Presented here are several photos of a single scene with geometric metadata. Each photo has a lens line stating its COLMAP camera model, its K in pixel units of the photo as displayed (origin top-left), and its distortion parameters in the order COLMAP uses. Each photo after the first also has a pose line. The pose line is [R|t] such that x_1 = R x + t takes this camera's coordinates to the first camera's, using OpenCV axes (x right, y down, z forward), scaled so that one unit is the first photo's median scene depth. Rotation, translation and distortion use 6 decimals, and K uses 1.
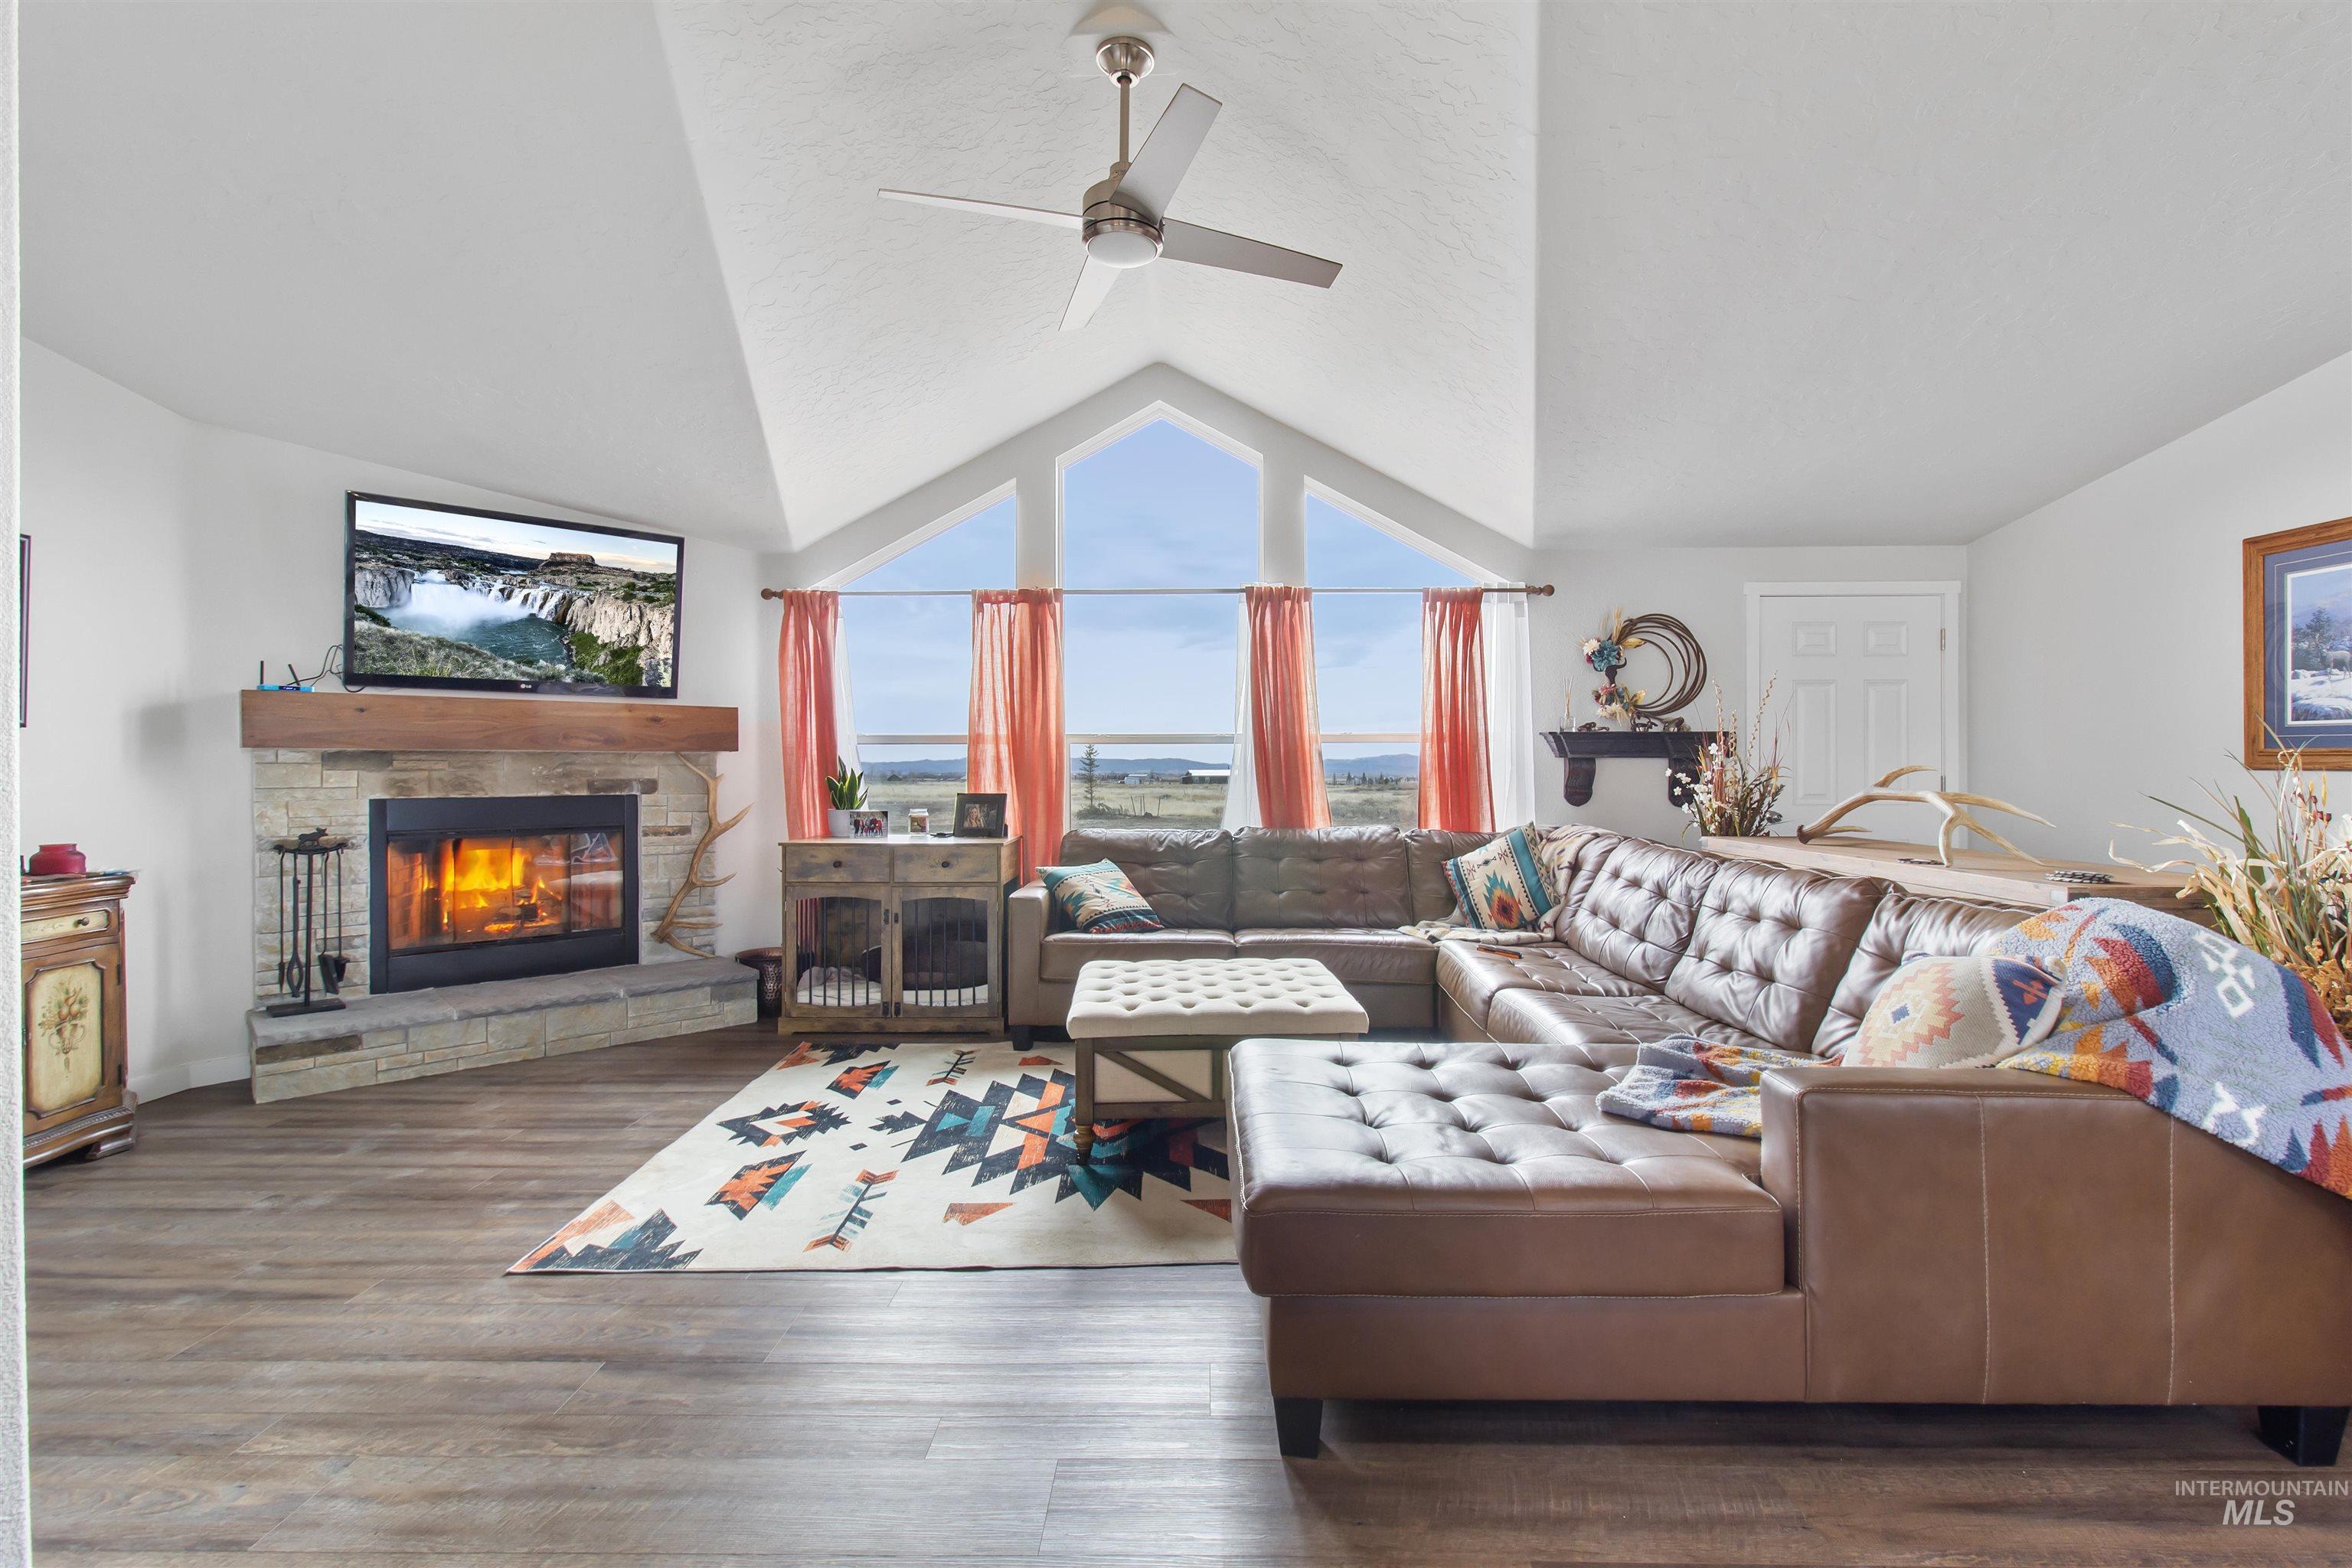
lens RADIAL K [[1089.3, 0, 1185.5], [0, 1089.3, 775.8], [0, 0, 1]] dist [-0.000339, 0.000760]
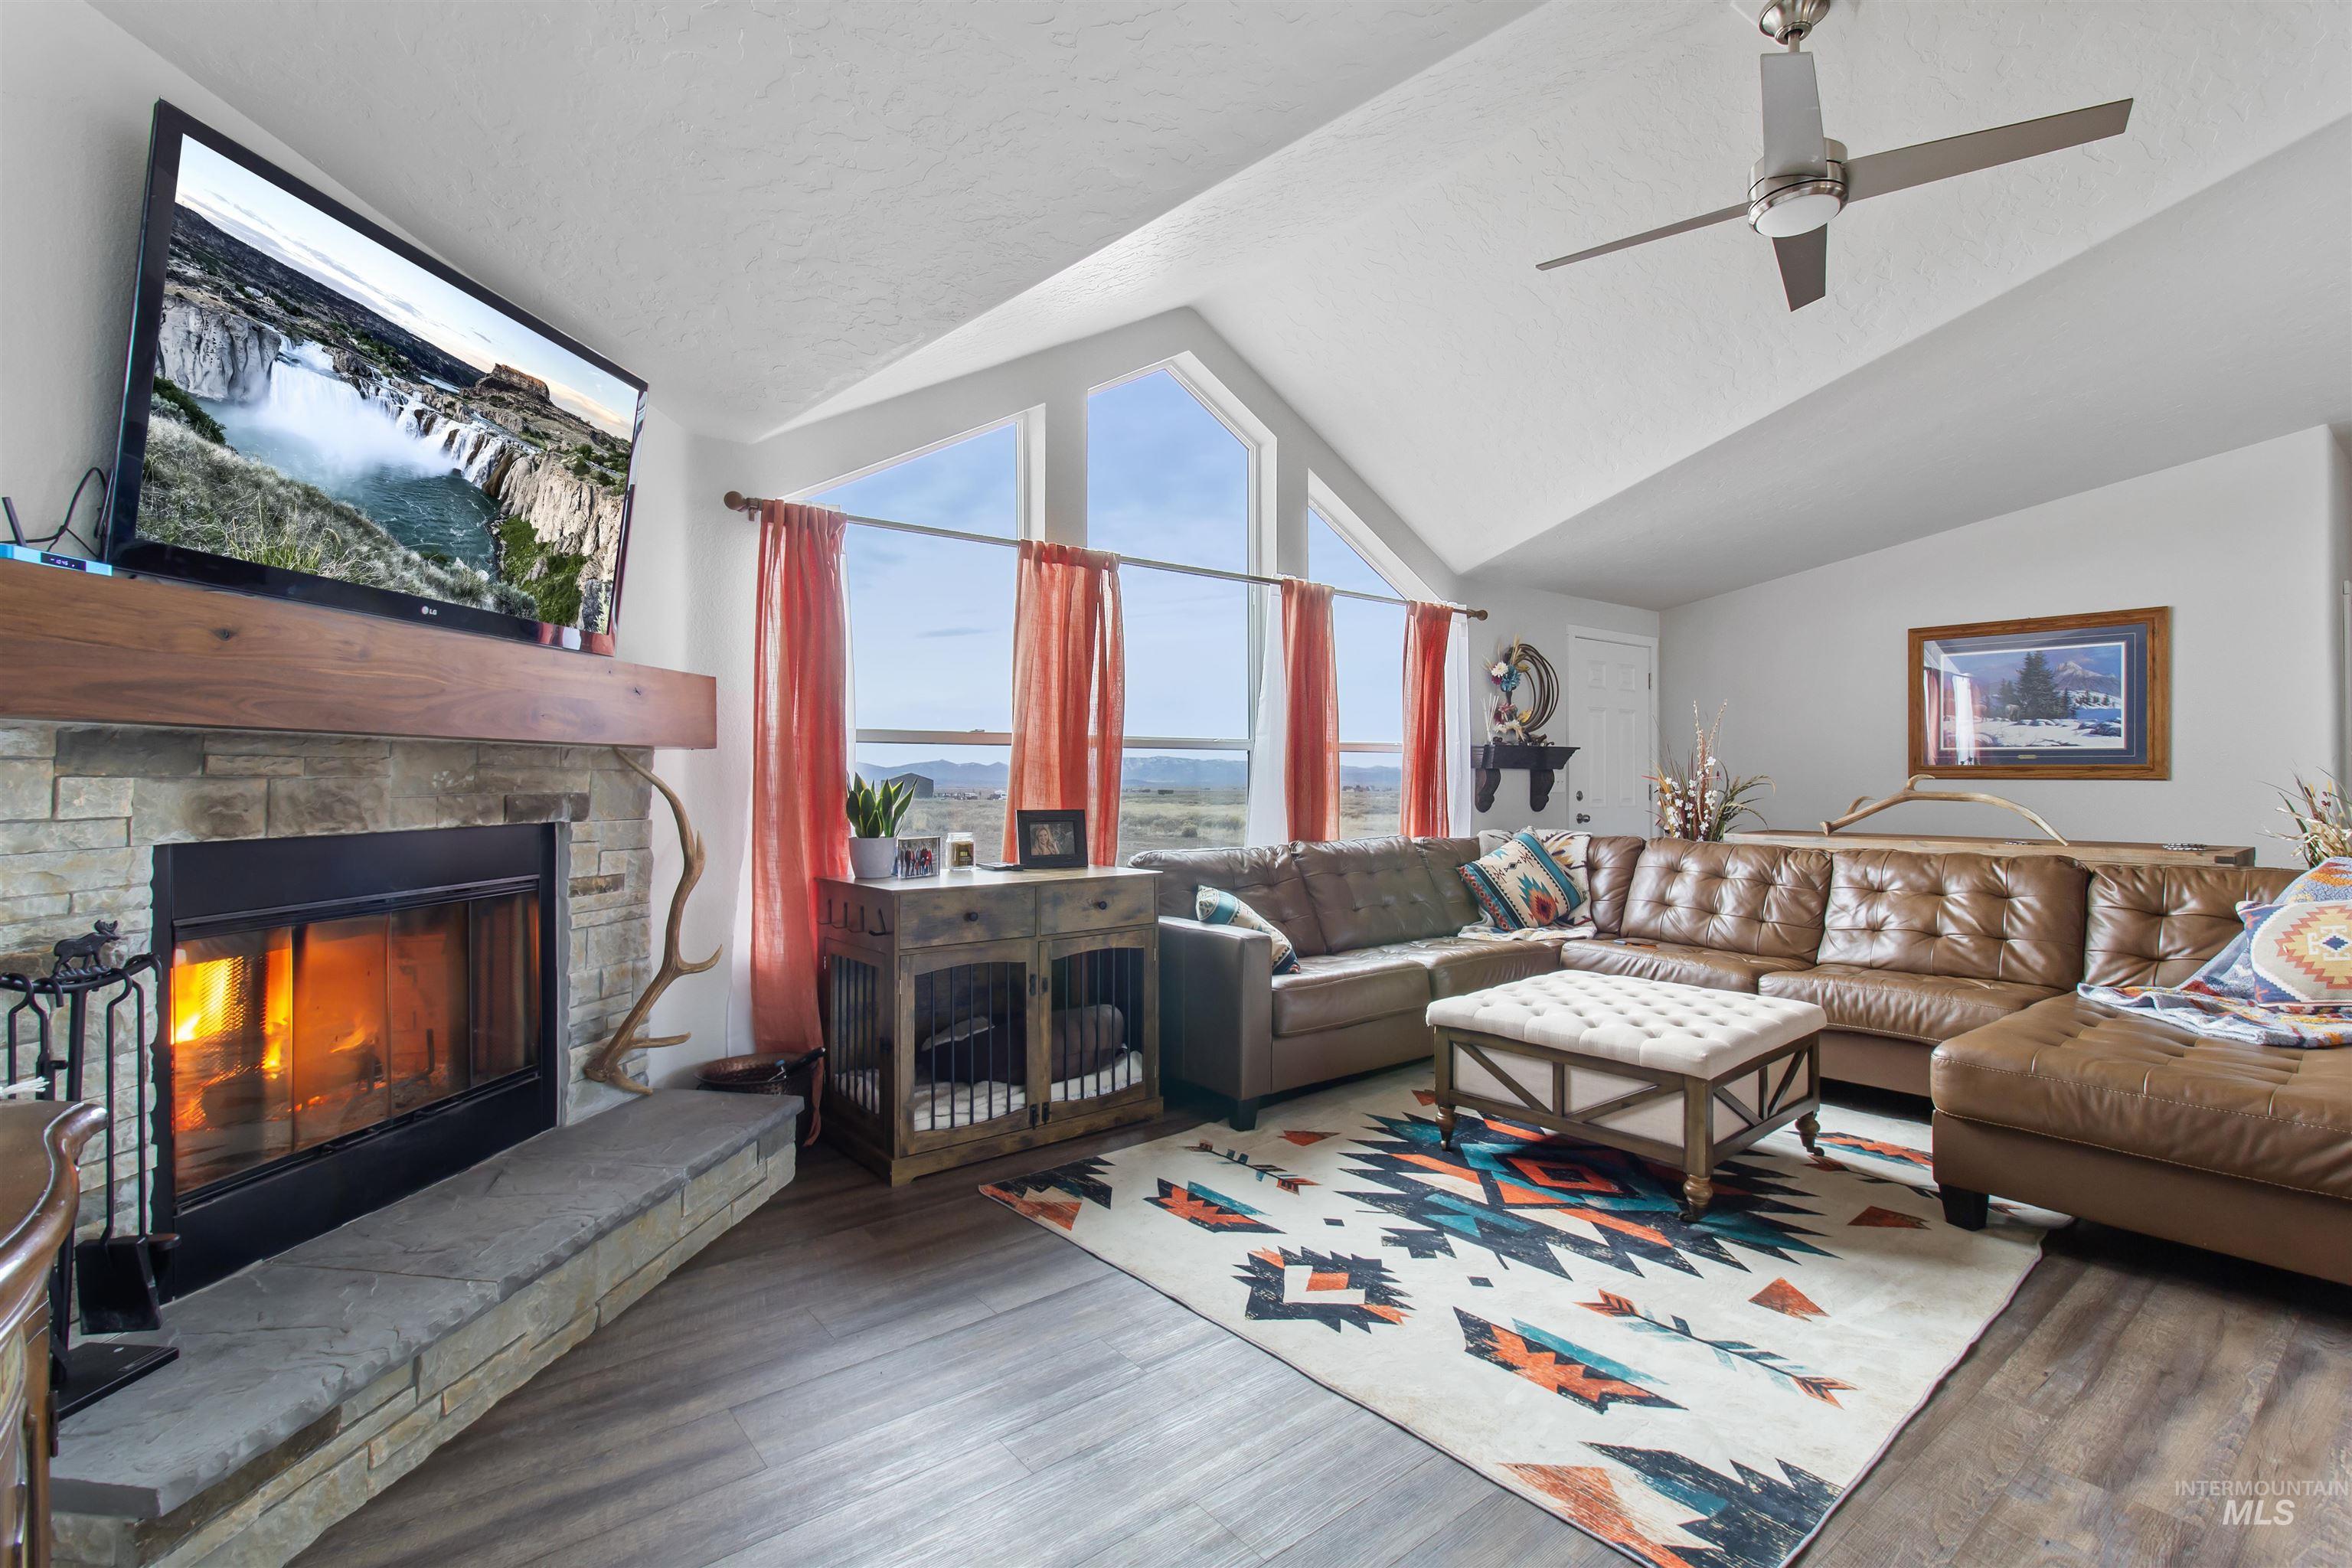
lens RADIAL K [[1089.3, 0, 1196.1], [0, 1089.3, 769.0], [0, 0, 1]] dist [-0.000339, 0.000760]
pose [[0.766409, 0.006834, 0.642316, -0.678602], [0.004436, 0.999863, -0.015931, 0.000334], [-0.642337, 0.015058, 0.766274, 0.399770]]
